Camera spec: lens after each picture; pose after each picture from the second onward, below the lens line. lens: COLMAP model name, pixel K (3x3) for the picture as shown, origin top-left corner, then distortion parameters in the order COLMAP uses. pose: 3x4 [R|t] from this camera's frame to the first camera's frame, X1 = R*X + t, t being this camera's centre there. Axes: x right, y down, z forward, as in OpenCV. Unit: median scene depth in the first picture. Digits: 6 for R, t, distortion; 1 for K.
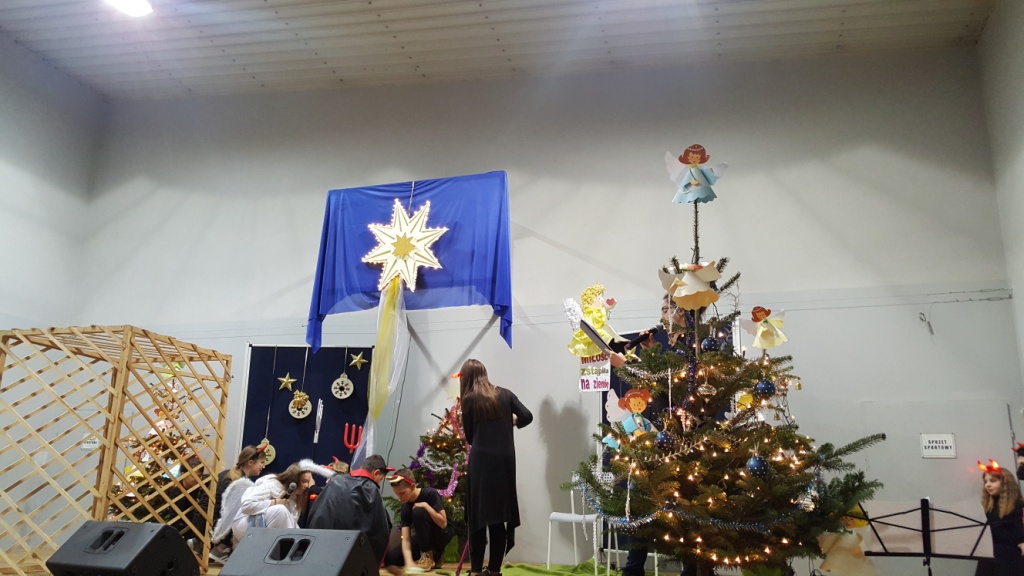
lens RADIAL K [[757.5, 0, 504.3], [0, 757.5, 317.4], [0, 0, 1]] dist [0.116499, -0.181287]
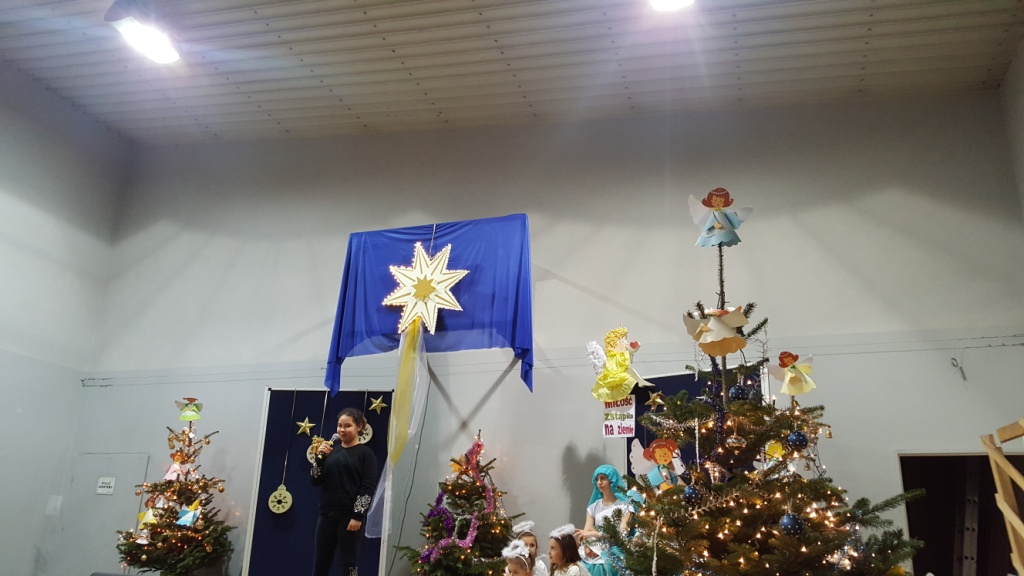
lens RADIAL K [[757.5, 0, 515.0], [0, 757.5, 308.4], [0, 0, 1]] dist [0.116499, -0.181287]
pose [[0.999880, 0.001393, -0.015410, 0.001633], [-0.002387, 0.997902, -0.064697, -0.003909], [0.015287, 0.064726, 0.997786, 0.013496]]
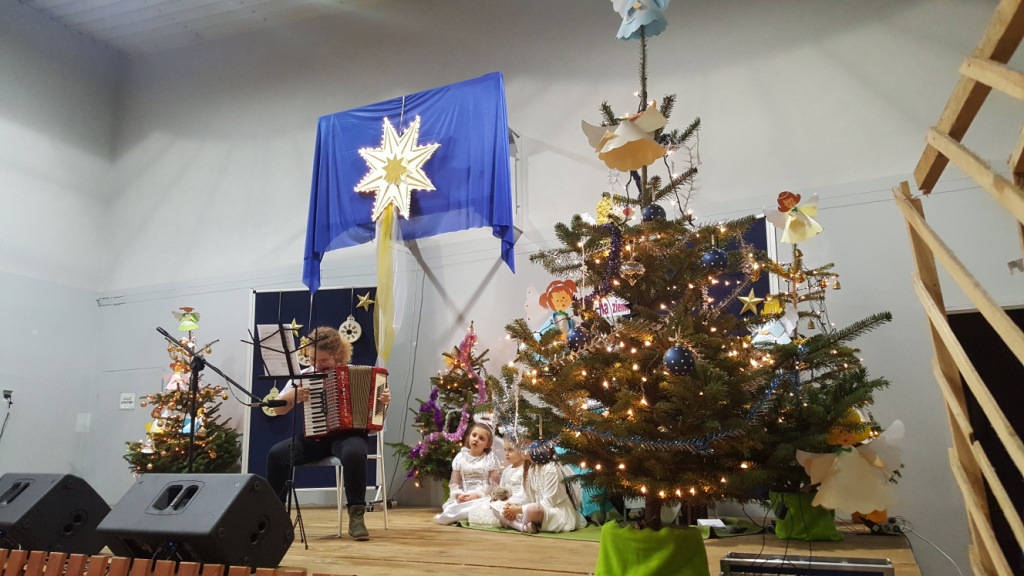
lens RADIAL K [[757.5, 0, 503.7], [0, 757.5, 316.9], [0, 0, 1]] dist [0.116499, -0.181287]
pose [[0.988298, -0.059343, -0.140515, 0.113501], [0.066855, 0.996541, 0.049351, 0.045393], [0.137101, -0.058168, 0.988848, 0.116092]]
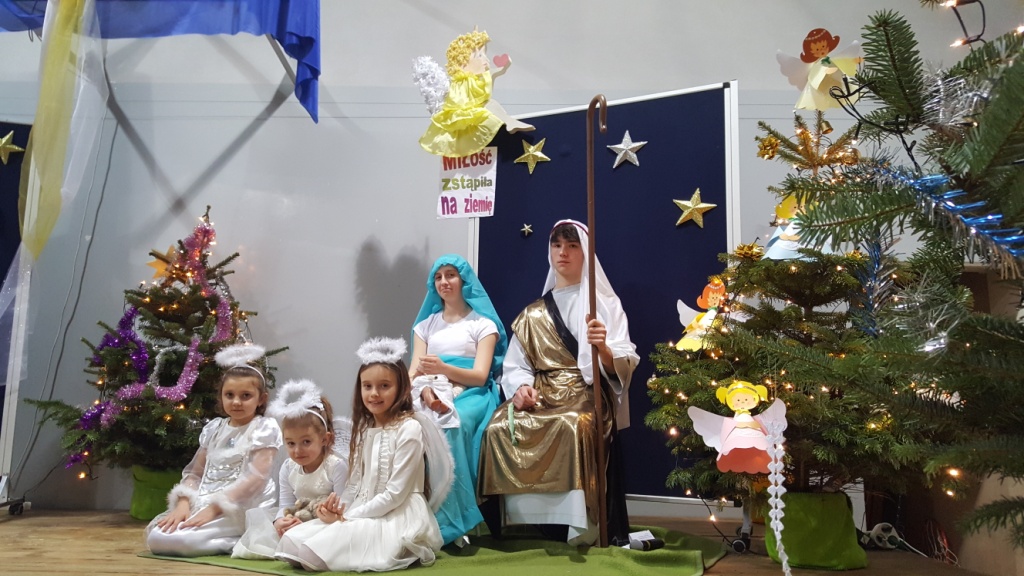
lens RADIAL K [[773.6, 0, 536.5], [0, 773.6, 308.1], [0, 0, 1]] dist [0.000311, -0.037611]
pose [[0.942461, 0.037205, 0.332240, -0.019657], [-0.061900, 0.996025, 0.064053, 0.120293], [-0.328536, -0.080933, 0.941018, 0.416430]]
